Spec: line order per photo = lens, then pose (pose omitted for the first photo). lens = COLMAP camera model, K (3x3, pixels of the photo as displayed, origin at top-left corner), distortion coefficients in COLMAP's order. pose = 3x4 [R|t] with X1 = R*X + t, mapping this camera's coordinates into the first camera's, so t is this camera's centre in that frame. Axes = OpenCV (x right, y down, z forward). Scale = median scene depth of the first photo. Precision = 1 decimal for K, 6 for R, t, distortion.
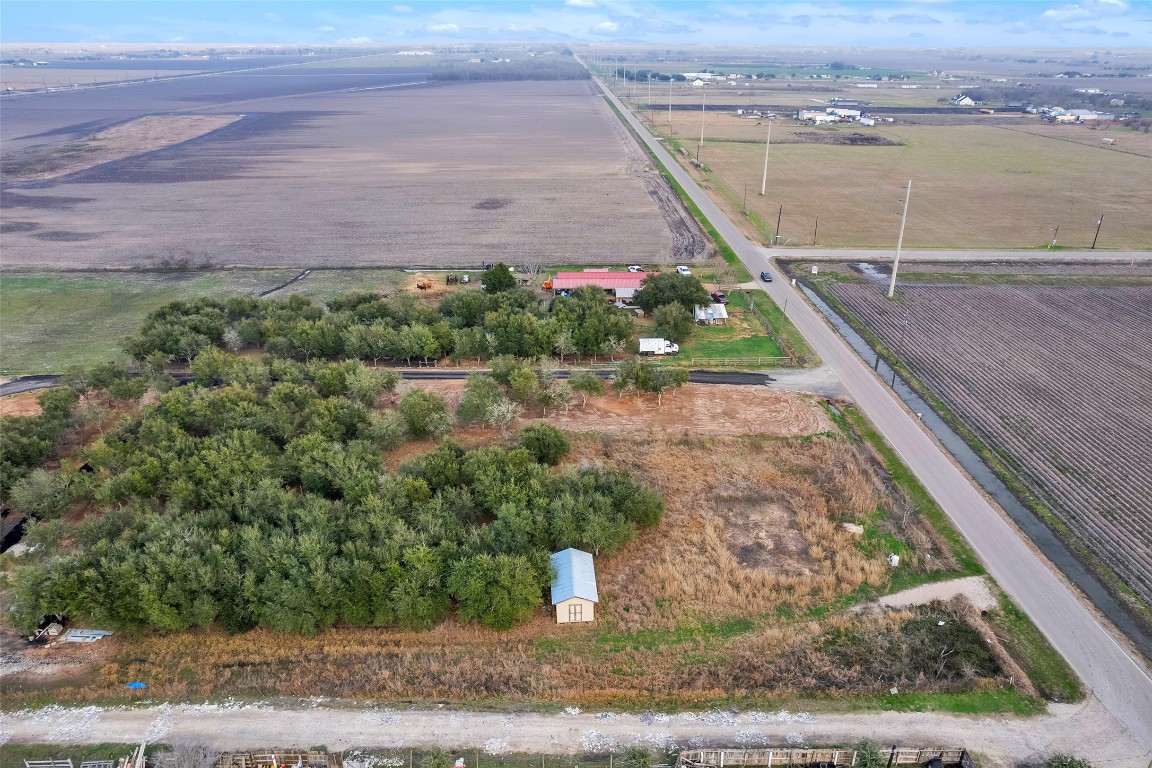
lens RADIAL K [[745.3, 0, 579.0], [0, 745.3, 384.7], [0, 0, 1]] dist [-0.070525, 0.057827]
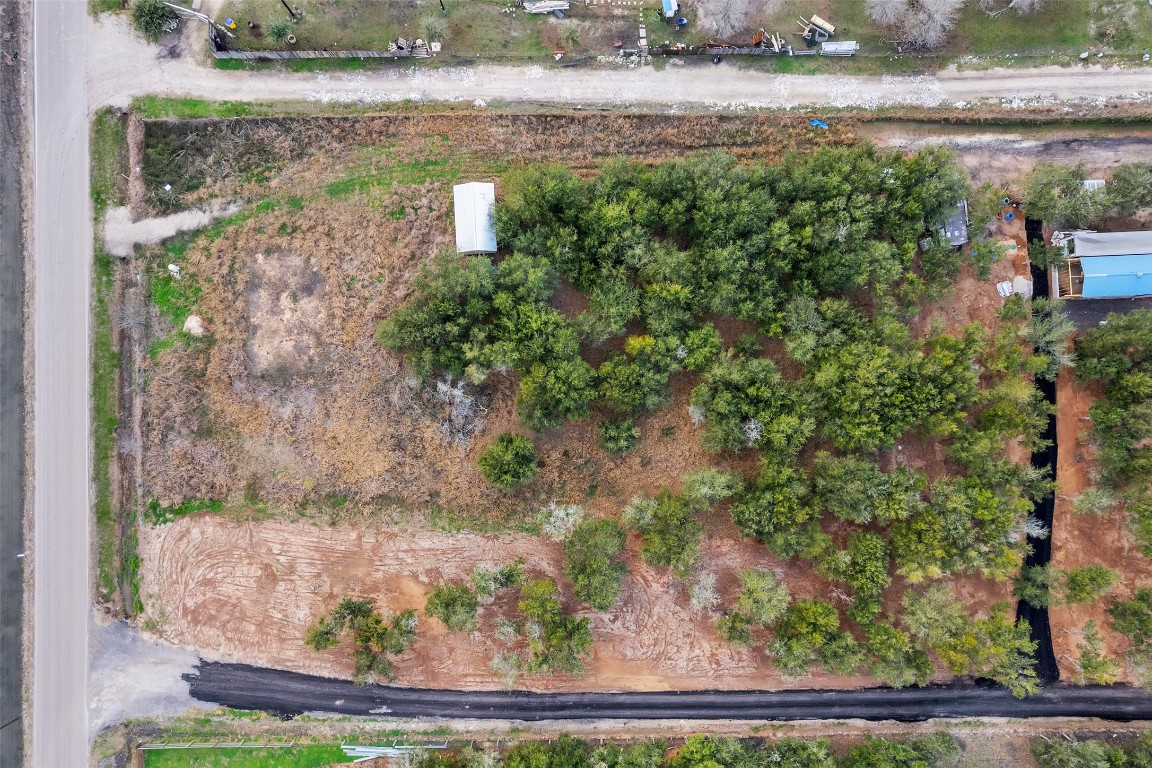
lens RADIAL K [[745.3, 0, 587.2], [0, 745.3, 392.5], [0, 0, 1]] dist [-0.070525, 0.057827]
pose [[-0.999938, -0.009491, 0.005815, -0.141422], [0.009172, -0.406552, 0.913582, -0.654007], [-0.006307, 0.913578, 0.406614, 0.612103]]
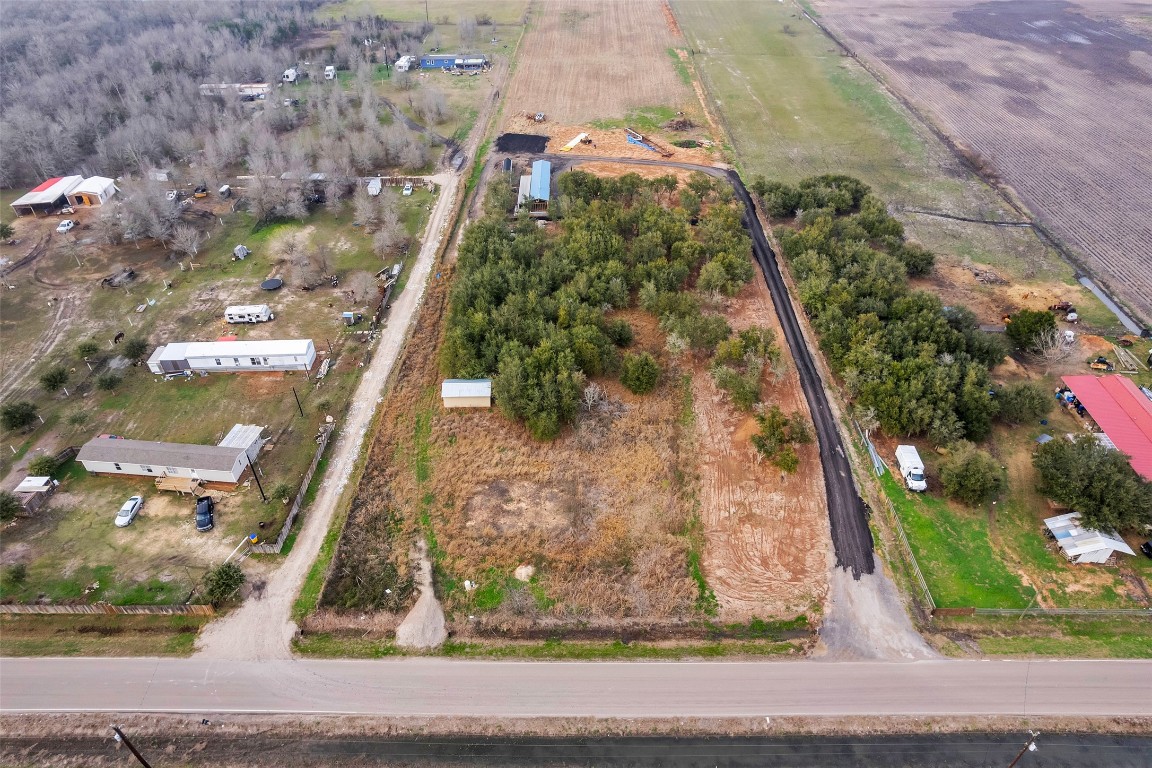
lens RADIAL K [[745.3, 0, 576.4], [0, 745.3, 383.1], [0, 0, 1]] dist [-0.070525, 0.057827]
pose [[-0.038100, 0.612858, -0.789274, 0.924355], [-0.419935, 0.706898, 0.569166, -0.555731], [0.906754, 0.353129, 0.230428, 0.656882]]
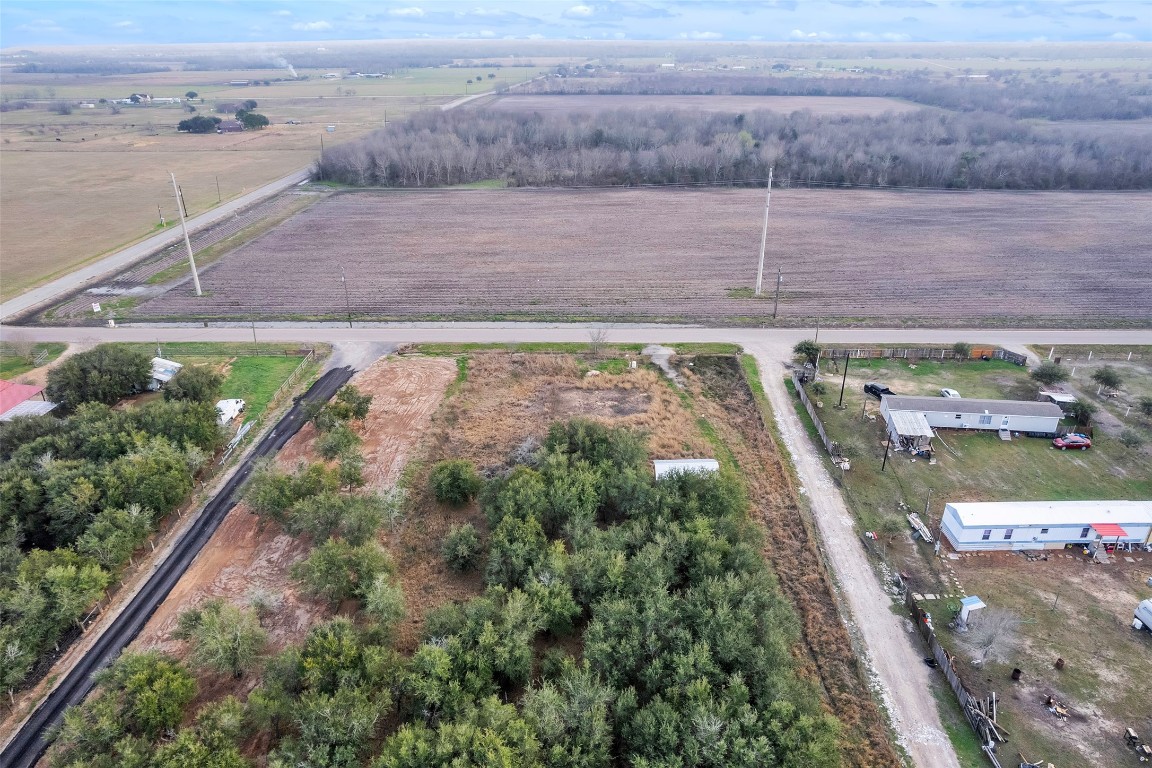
lens RADIAL K [[745.3, 0, 575.3], [0, 745.3, 383.6], [0, 0, 1]] dist [-0.070525, 0.057827]
pose [[0.046917, -0.432797, 0.900270, -0.792433], [0.432702, 0.821120, 0.372197, -0.286018], [-0.900315, 0.372086, 0.225797, 0.651733]]
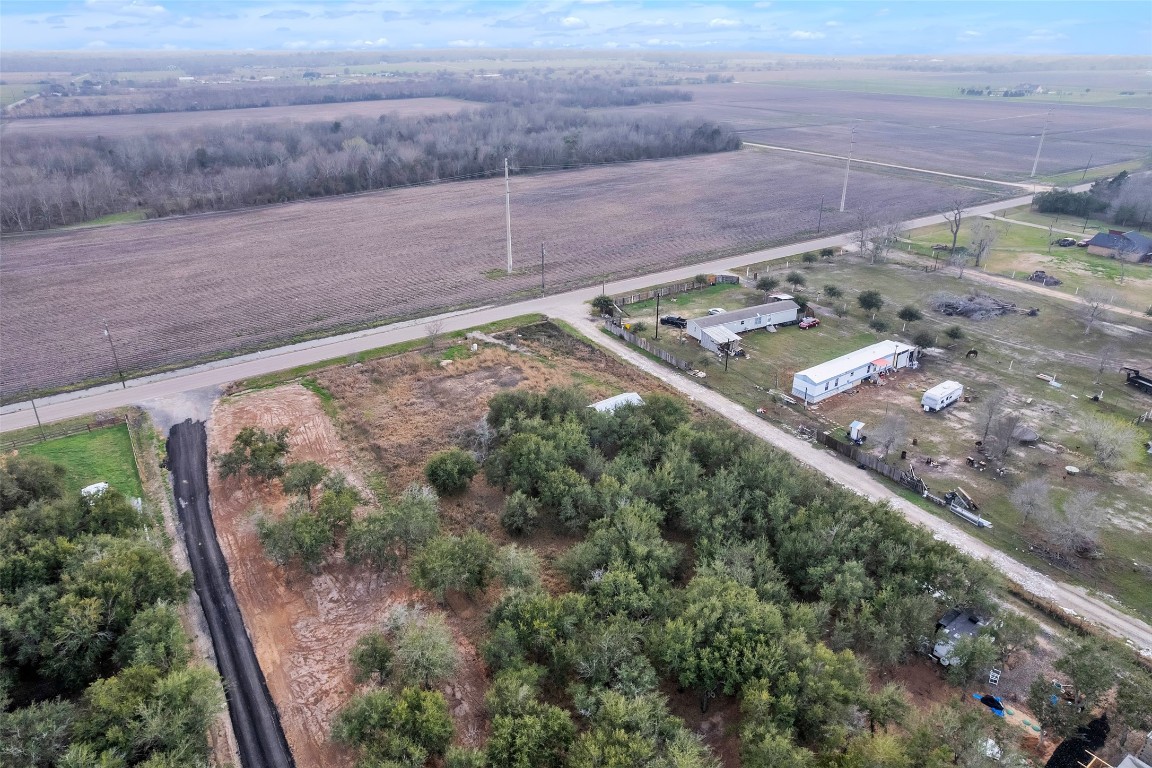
lens RADIAL K [[745.3, 0, 575.3], [0, 745.3, 386.4], [0, 0, 1]] dist [-0.070525, 0.057827]
pose [[-0.532782, -0.362817, 0.764531, -0.793226], [0.365515, 0.716154, 0.594577, -0.484008], [-0.763244, 0.596228, -0.248939, 1.073708]]
